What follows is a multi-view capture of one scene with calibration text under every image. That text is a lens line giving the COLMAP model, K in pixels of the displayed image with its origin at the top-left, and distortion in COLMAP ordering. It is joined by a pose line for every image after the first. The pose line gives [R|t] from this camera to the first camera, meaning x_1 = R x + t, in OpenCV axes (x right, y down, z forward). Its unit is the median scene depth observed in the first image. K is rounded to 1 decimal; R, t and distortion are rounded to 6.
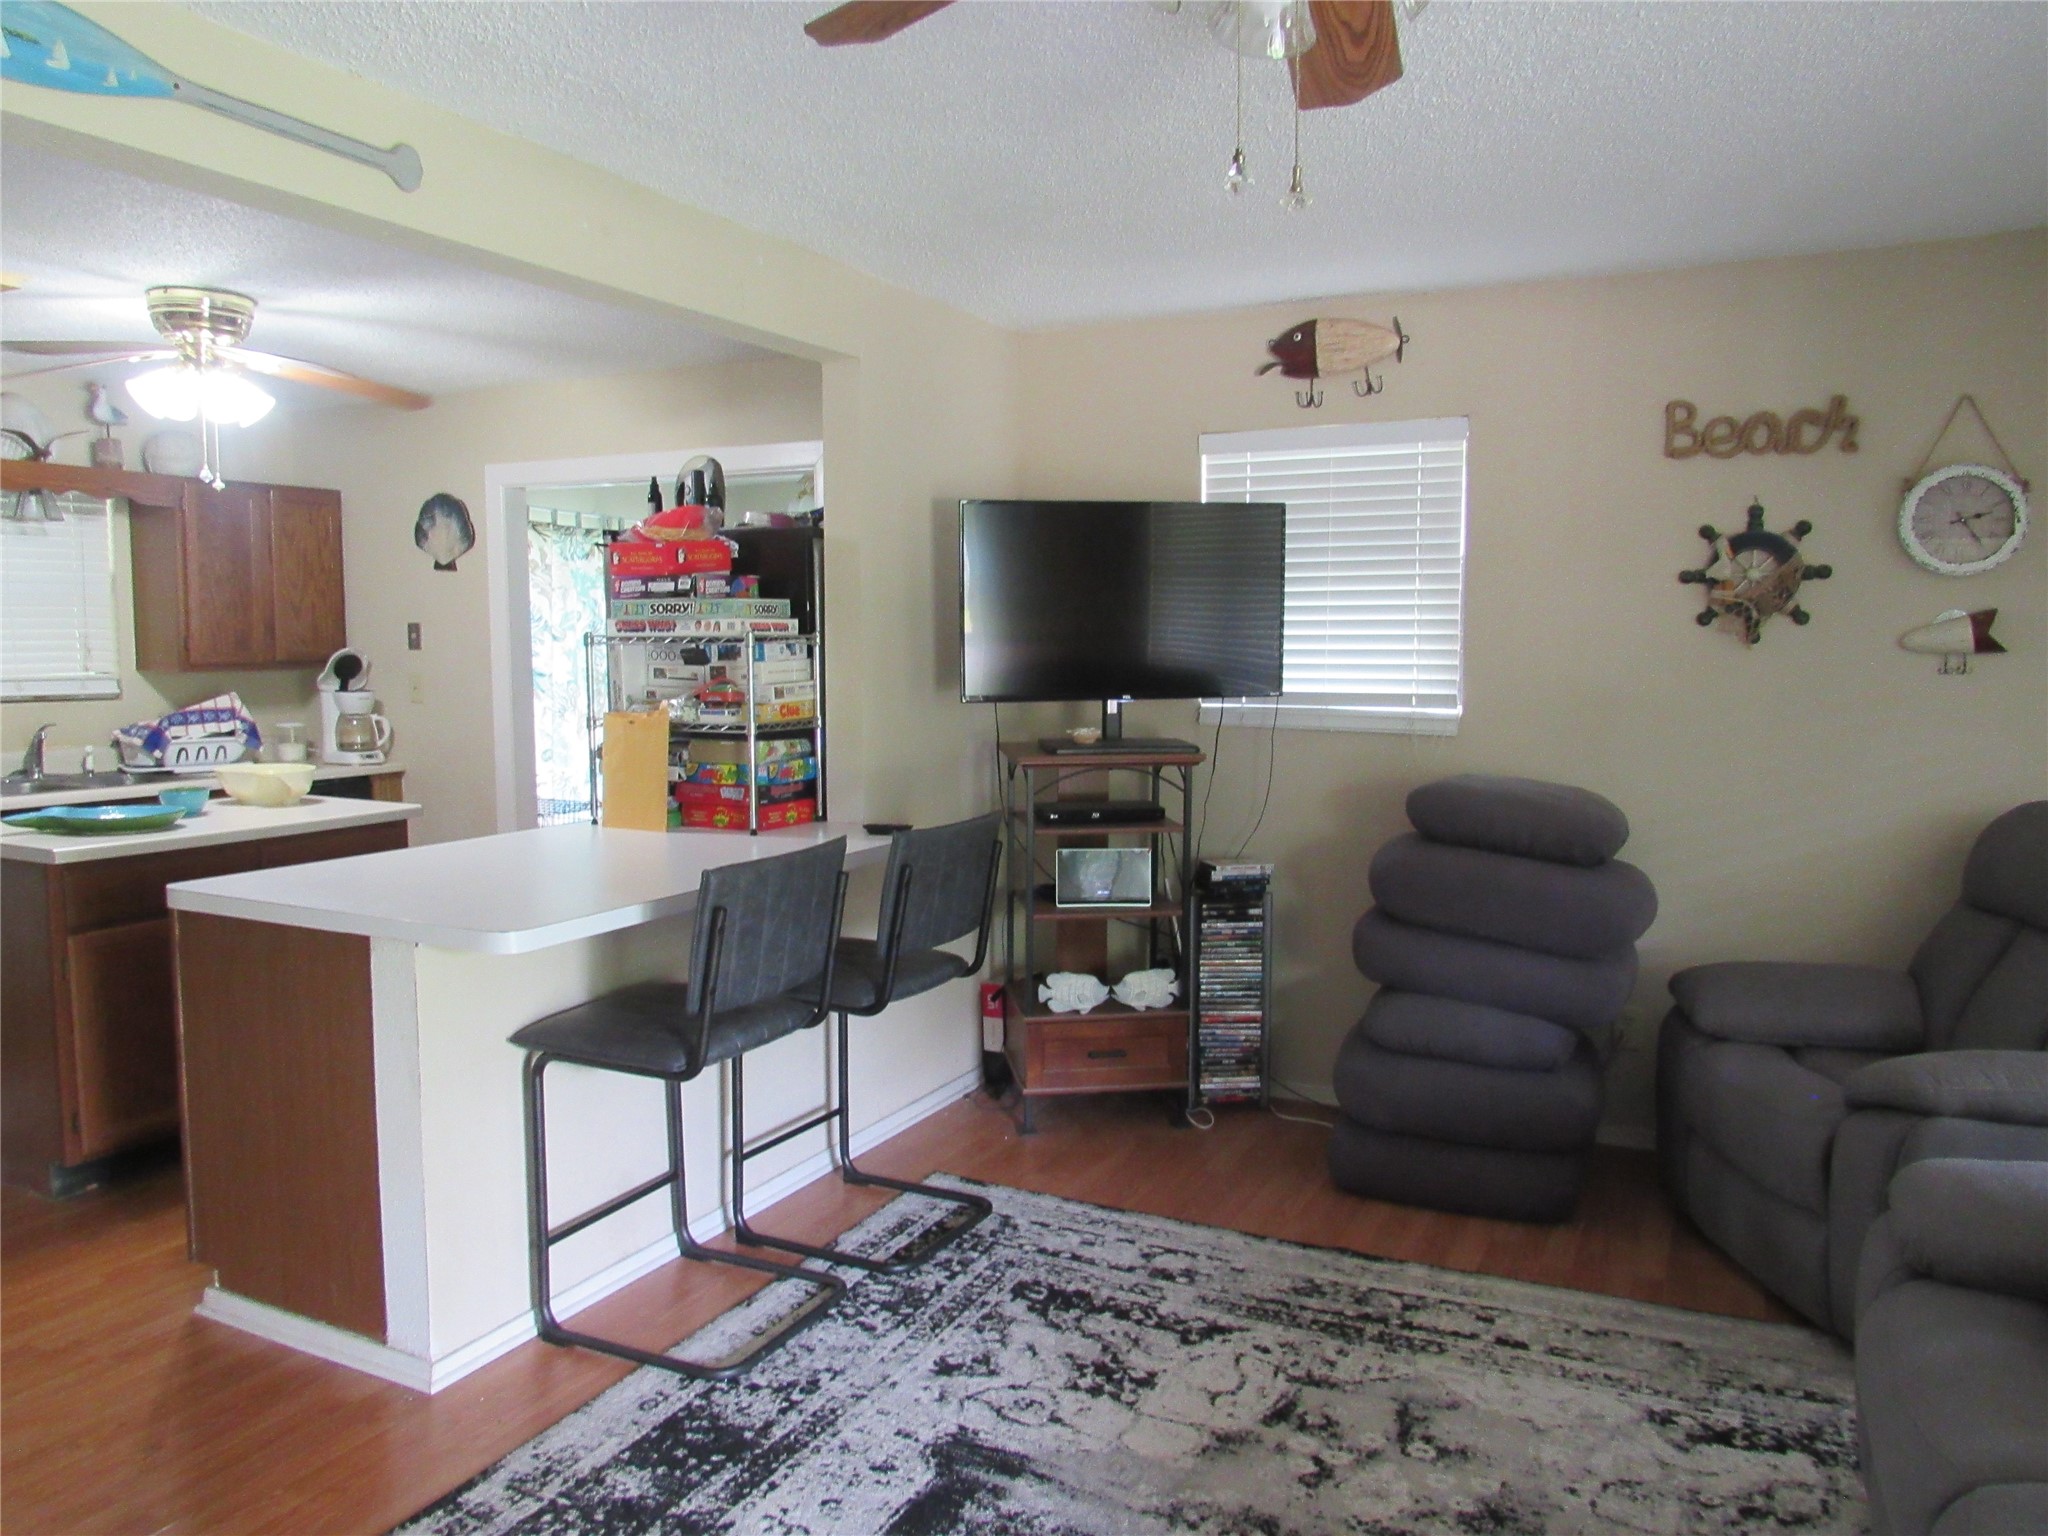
lens RADIAL K [[1458.4, 0, 1022.3], [0, 1458.4, 764.9], [0, 0, 1]] dist [-0.031808, 0.013710]
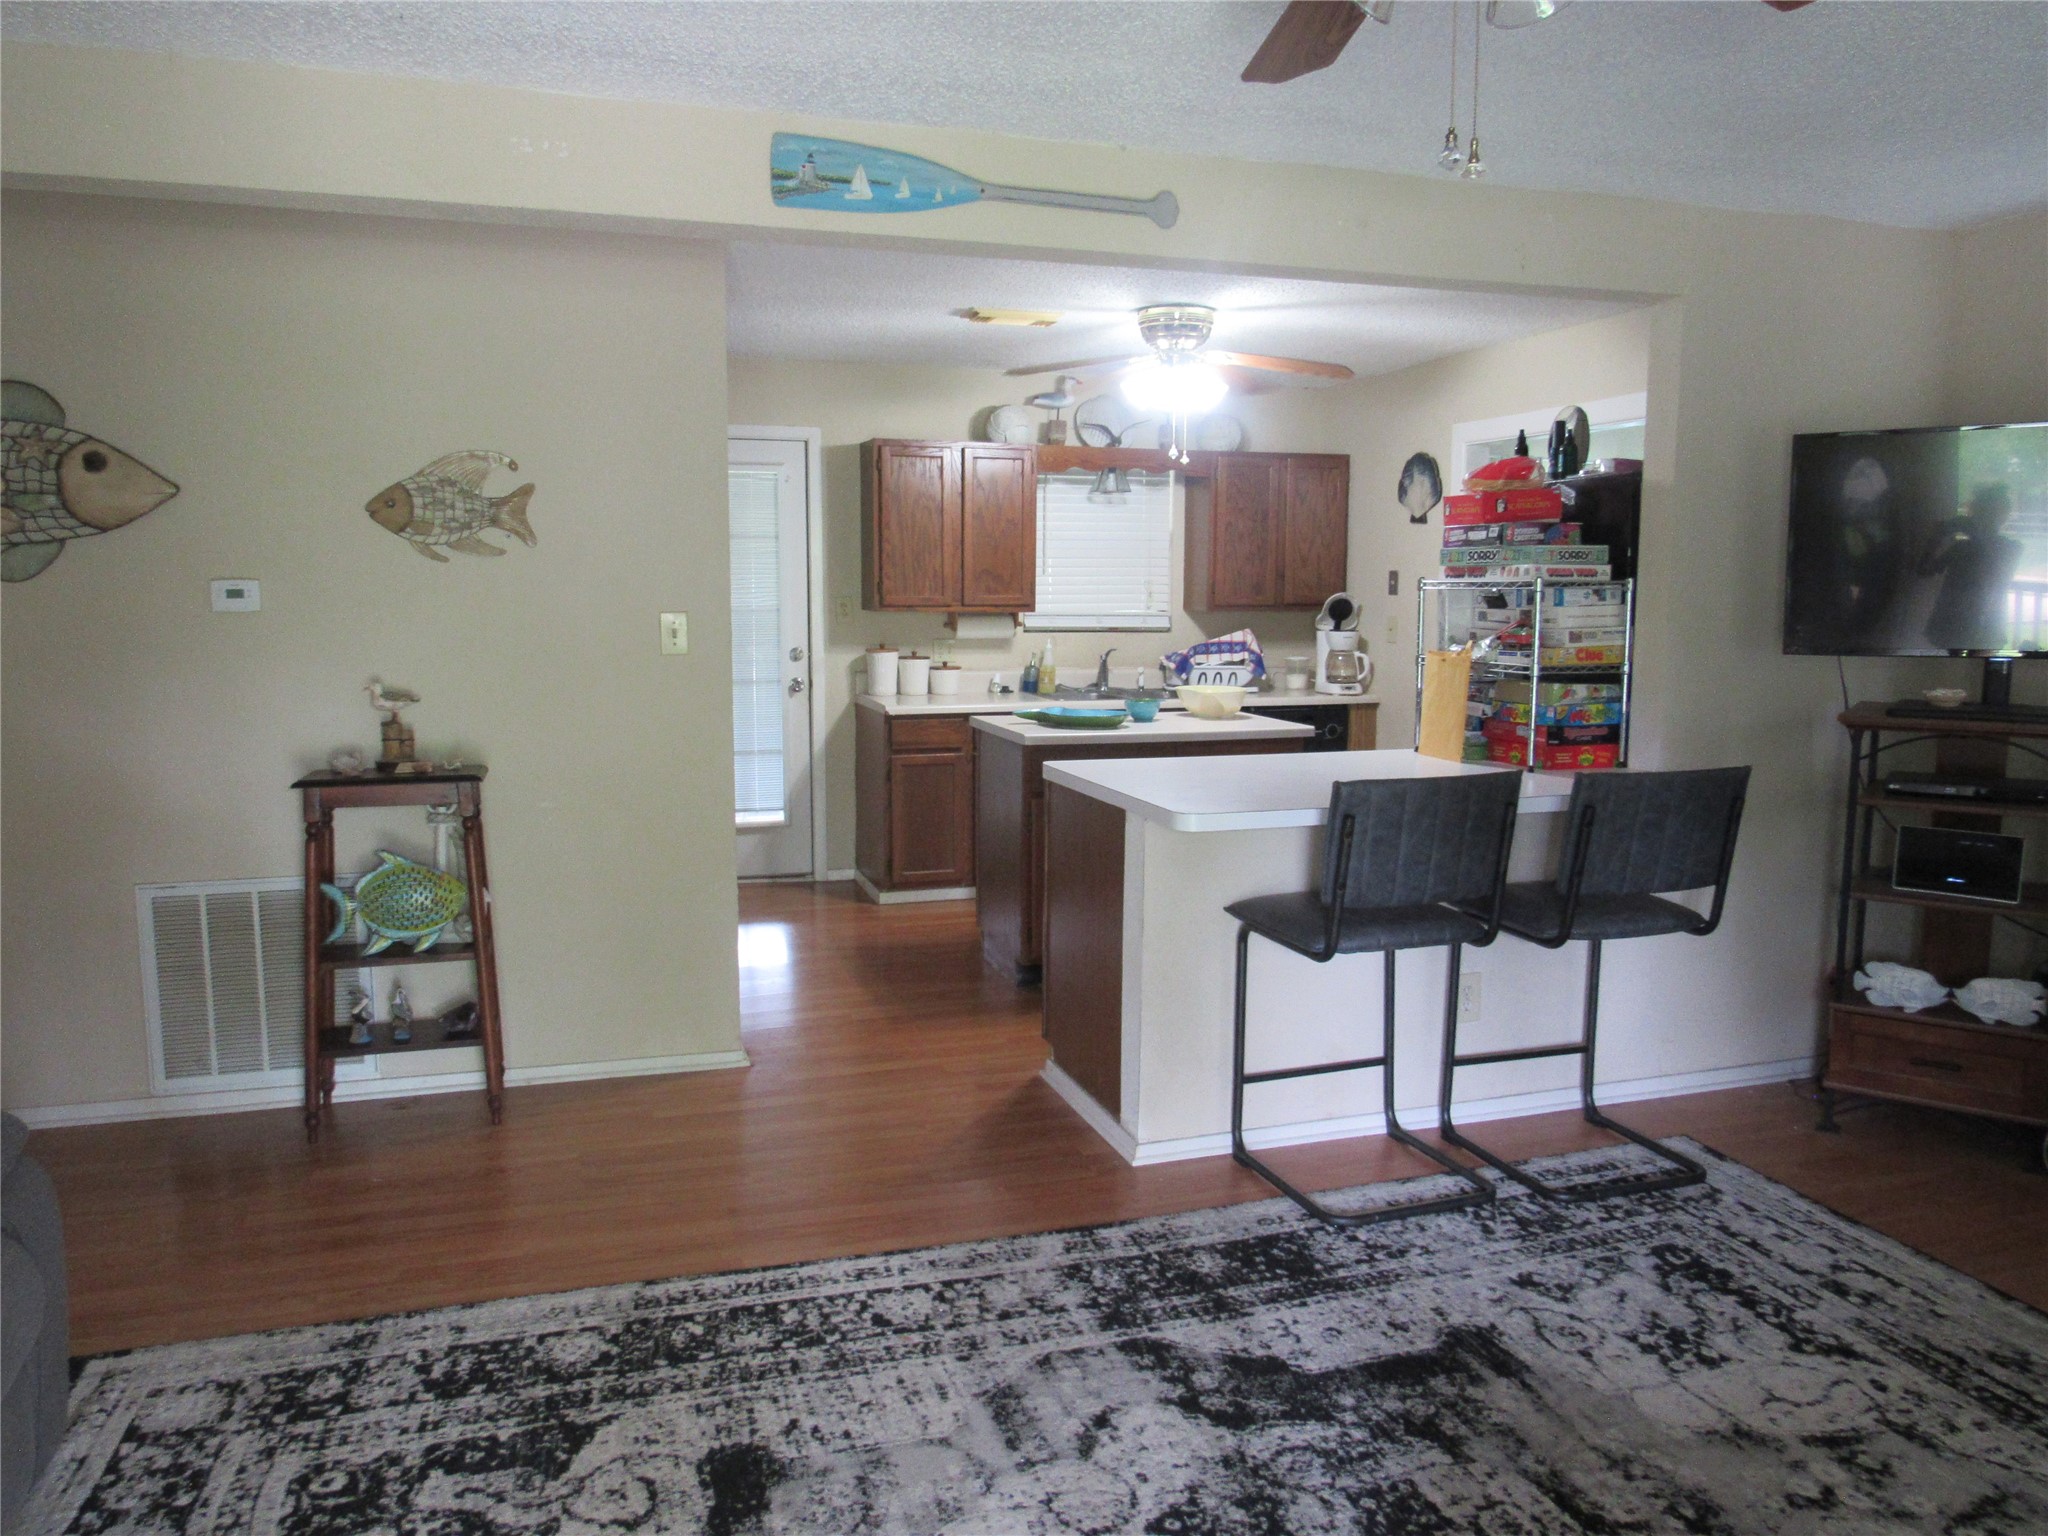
lens RADIAL K [[1458.4, 0, 1017.3], [0, 1458.4, 765.9], [0, 0, 1]] dist [-0.031808, 0.013710]
pose [[0.705975, 0.089312, -0.702583, 0.290578], [-0.066110, 0.995996, 0.060181, 0.005441], [0.705145, 0.003961, 0.709052, 0.001045]]
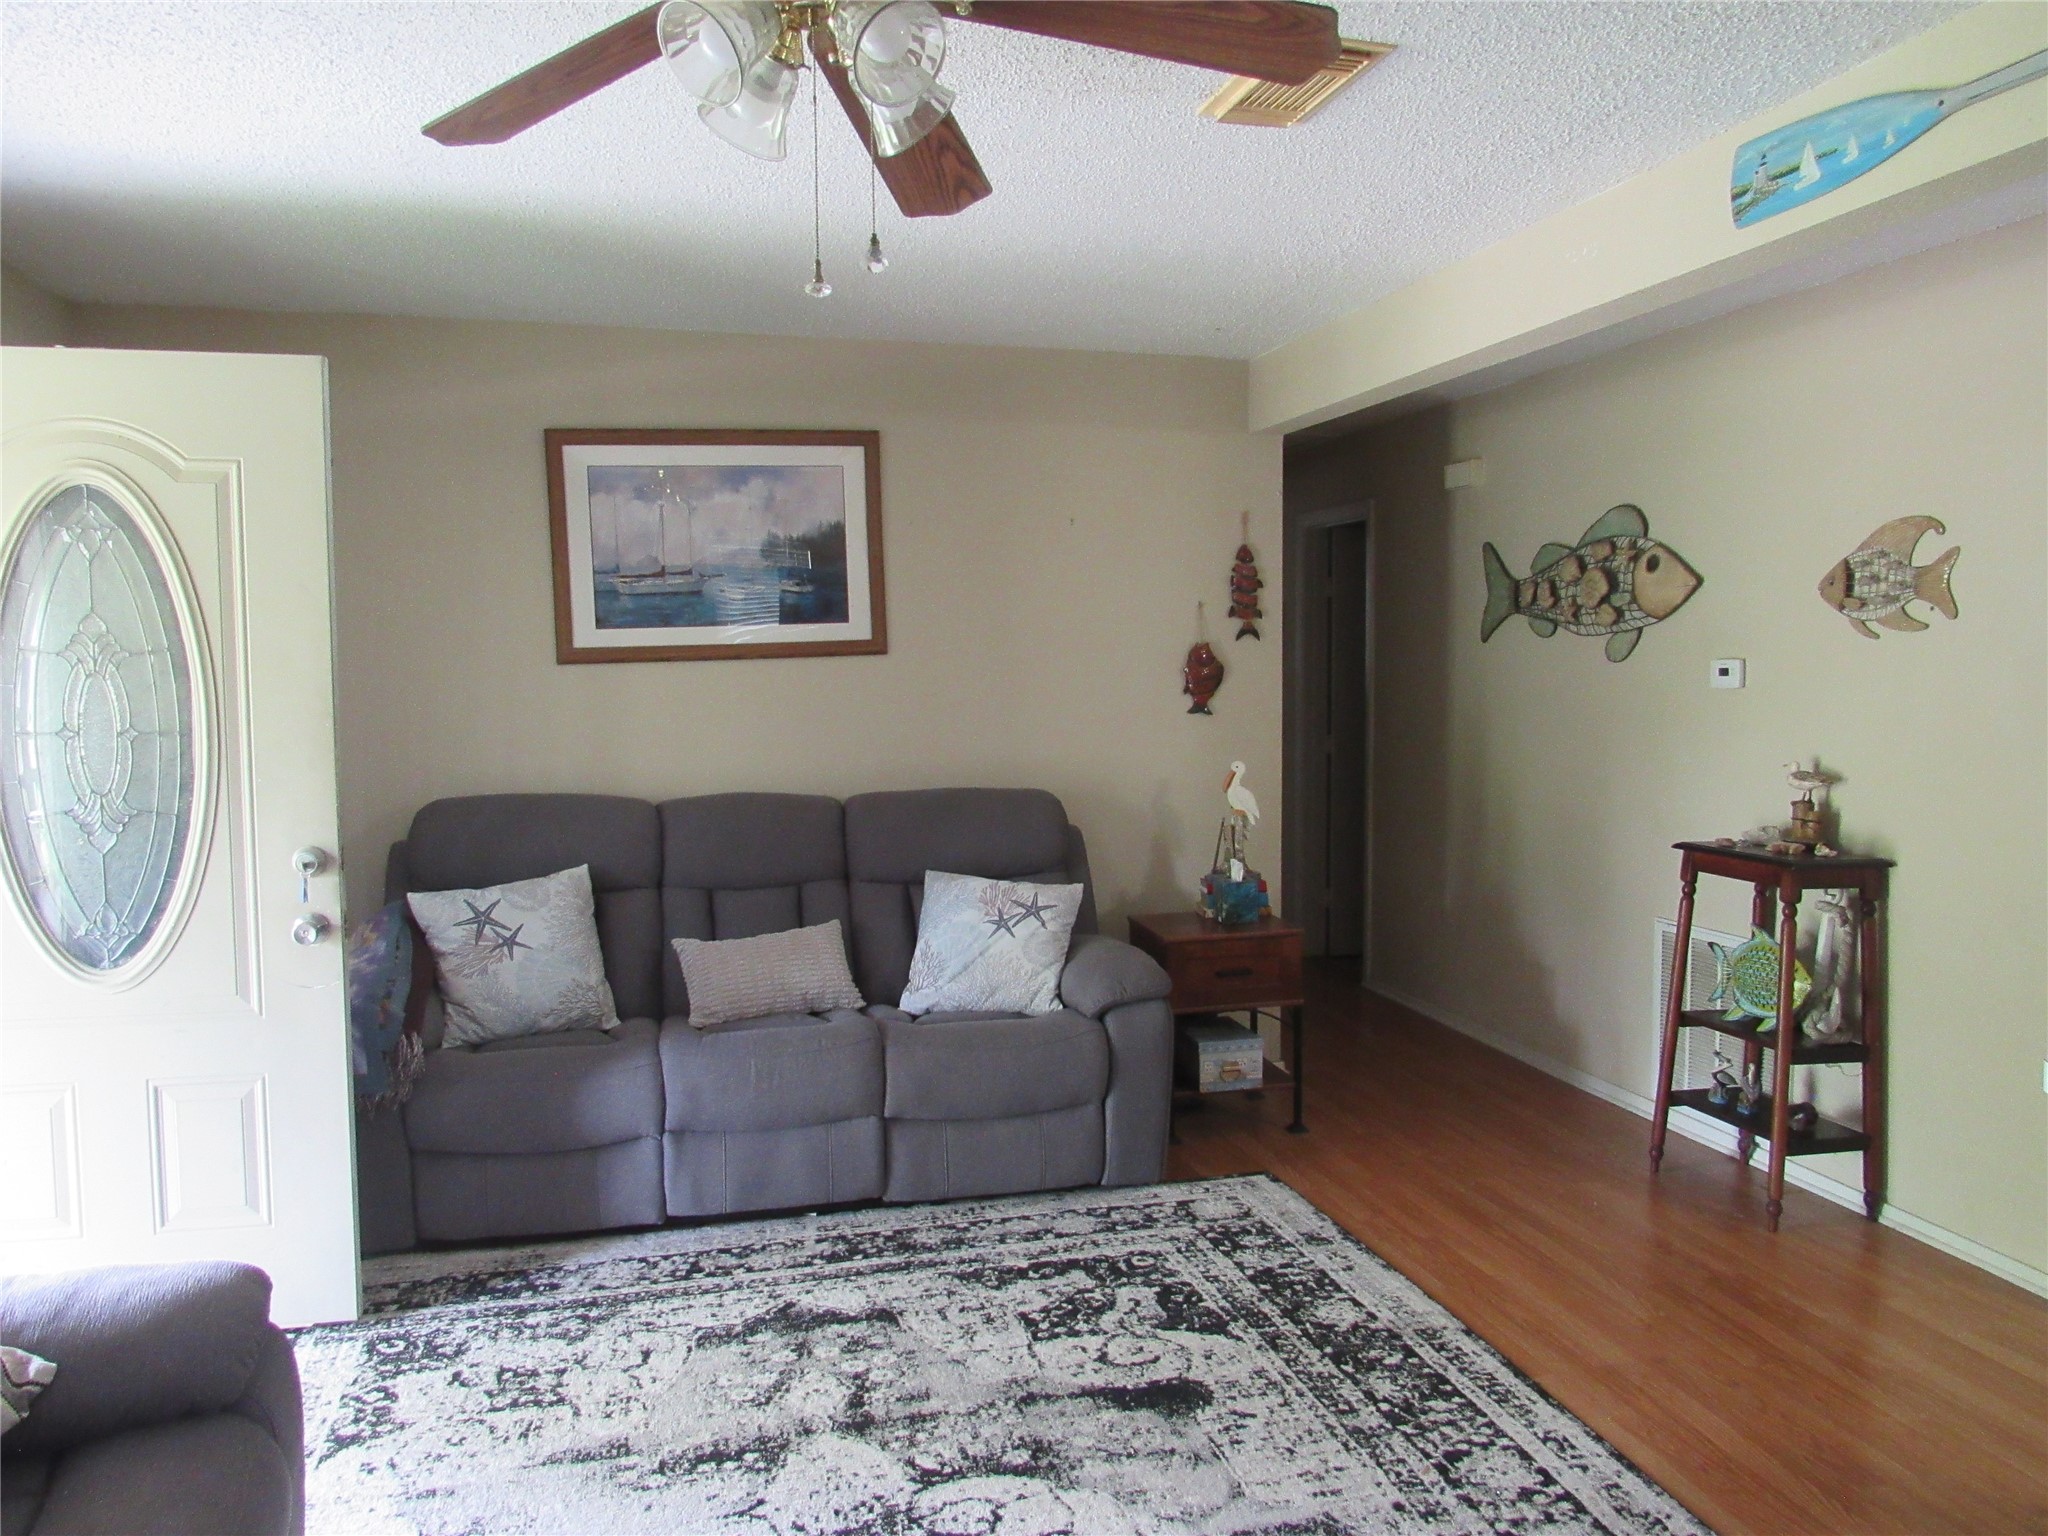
lens RADIAL K [[1458.4, 0, 1006.6], [0, 1458.4, 779.5], [0, 0, 1]] dist [-0.031808, 0.013710]
pose [[-0.751577, 0.056273, -0.657241, 0.338323], [-0.052817, 0.988022, 0.144993, -0.067343], [0.657527, 0.143687, -0.739602, 0.794789]]
